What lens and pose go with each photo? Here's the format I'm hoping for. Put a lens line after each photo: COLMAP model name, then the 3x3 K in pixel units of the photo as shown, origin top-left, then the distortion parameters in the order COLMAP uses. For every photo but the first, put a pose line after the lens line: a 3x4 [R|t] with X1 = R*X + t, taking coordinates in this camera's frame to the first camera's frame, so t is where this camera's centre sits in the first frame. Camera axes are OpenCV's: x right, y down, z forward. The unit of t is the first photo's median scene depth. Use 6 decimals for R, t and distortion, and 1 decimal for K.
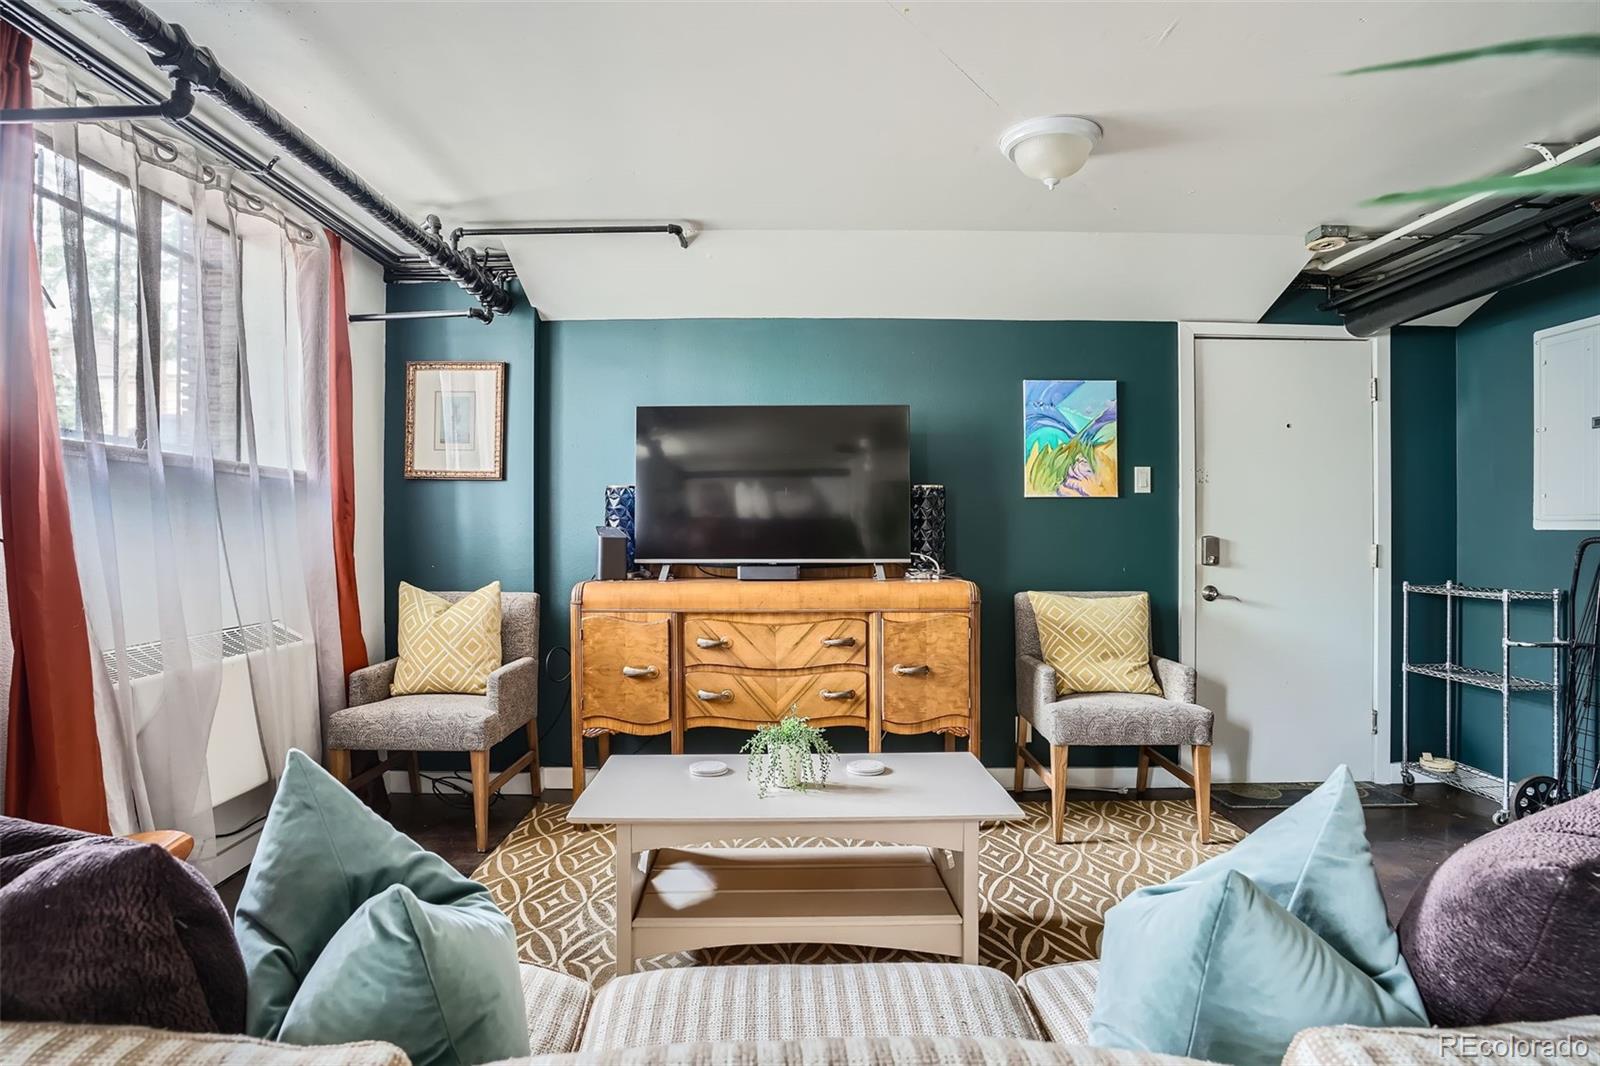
lens RADIAL K [[849.1, 0, 788.1], [0, 849.1, 526.4], [0, 0, 1]] dist [-0.082512, 0.038448]
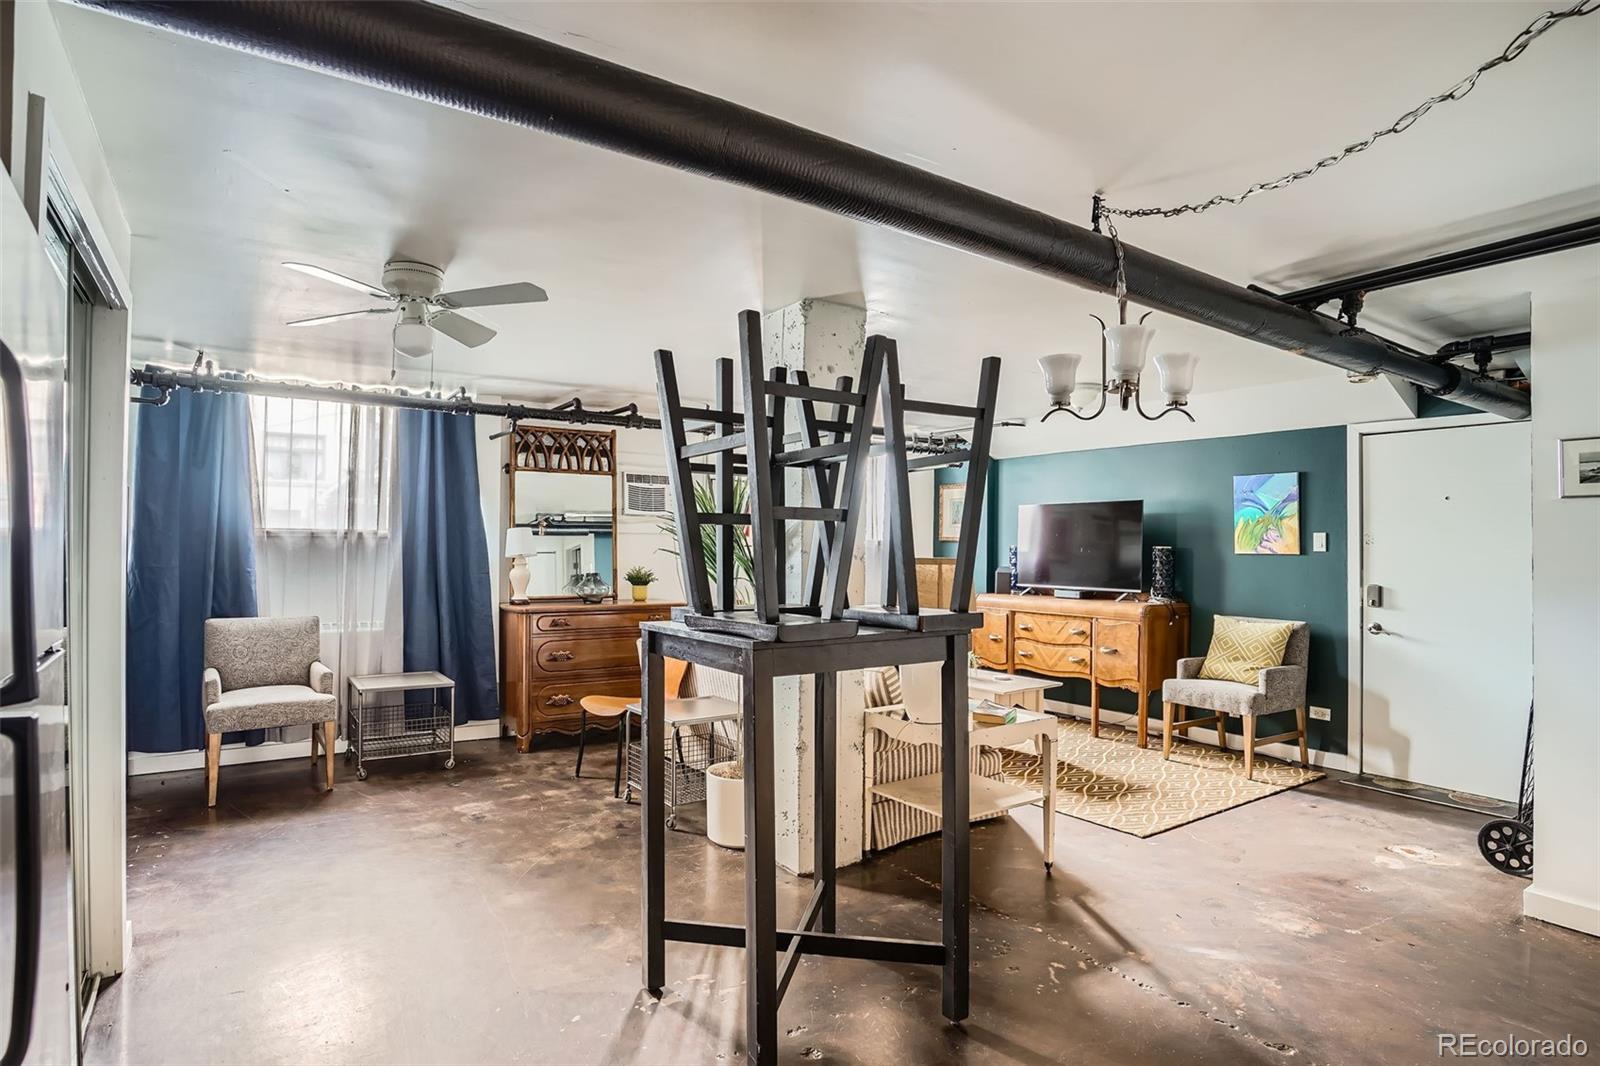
lens RADIAL K [[834.4, 0, 780.2], [0, 834.4, 532.5], [0, 0, 1]] dist [-0.085462, 0.039306]
pose [[0.550655, -0.007098, -0.834703, 1.193685], [-0.009575, 0.999844, -0.014819, -0.049226], [0.834678, 0.016153, 0.550501, -0.545493]]
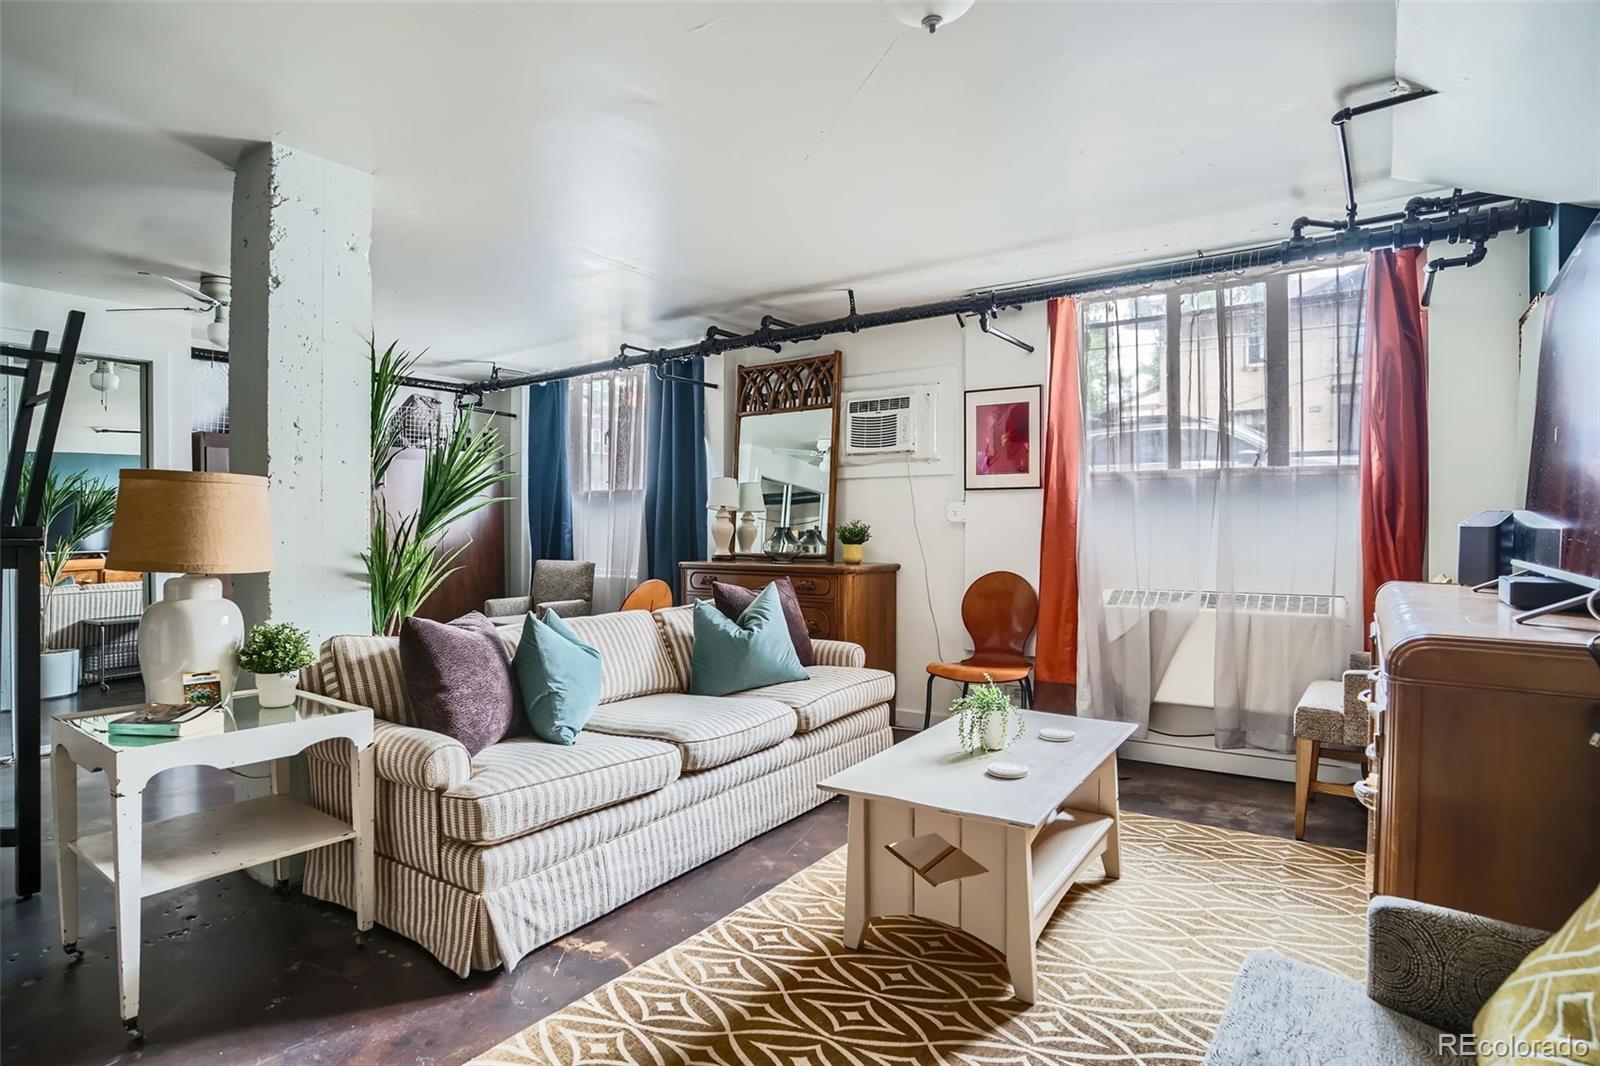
lens RADIAL K [[849.1, 0, 788.1], [0, 849.1, 526.4], [0, 0, 1]] dist [-0.082512, 0.038448]
pose [[-0.594009, 0.004334, -0.804447, 0.713563], [0.004959, 0.999986, 0.001725, 0.010169], [0.804443, -0.002964, -0.594022, 0.983909]]
